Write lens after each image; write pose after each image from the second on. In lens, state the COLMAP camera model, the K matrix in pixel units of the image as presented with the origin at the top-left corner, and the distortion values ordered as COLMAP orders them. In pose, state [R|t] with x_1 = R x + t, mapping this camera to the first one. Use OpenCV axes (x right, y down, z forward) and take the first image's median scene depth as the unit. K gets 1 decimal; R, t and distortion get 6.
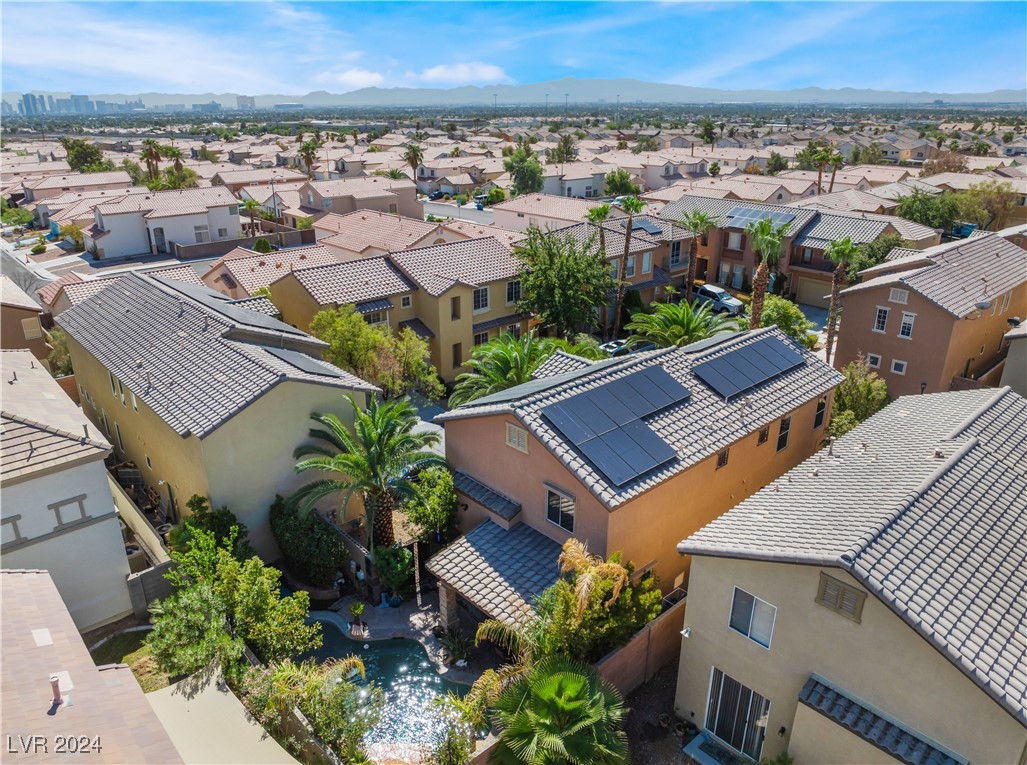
lens RADIAL K [[731.9, 0, 513.5], [0, 731.9, 382.5], [0, 0, 1]] dist [-0.052028, 0.023495]
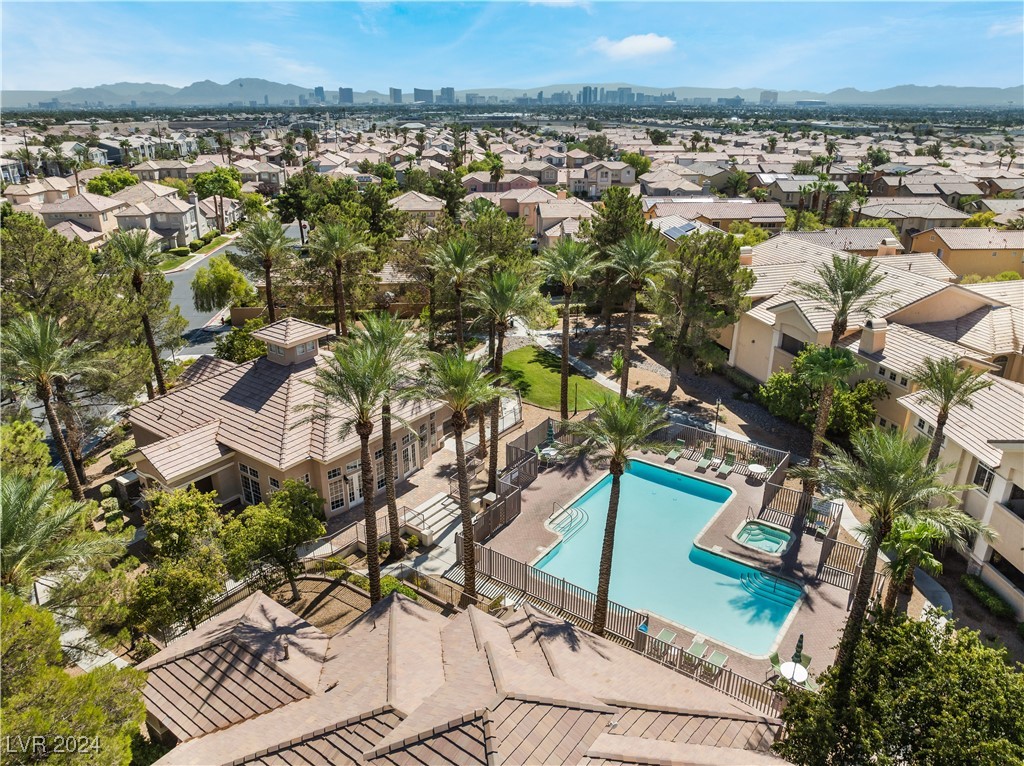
lens RADIAL K [[729.7, 0, 512.0], [0, 729.7, 383.0], [0, 0, 1]] dist [-0.052028, 0.023495]
pose [[0.794021, 0.228865, -0.563161, 0.157622], [-0.224484, 0.971332, 0.078235, 0.123831], [0.564922, 0.064301, 0.822635, -0.370748]]
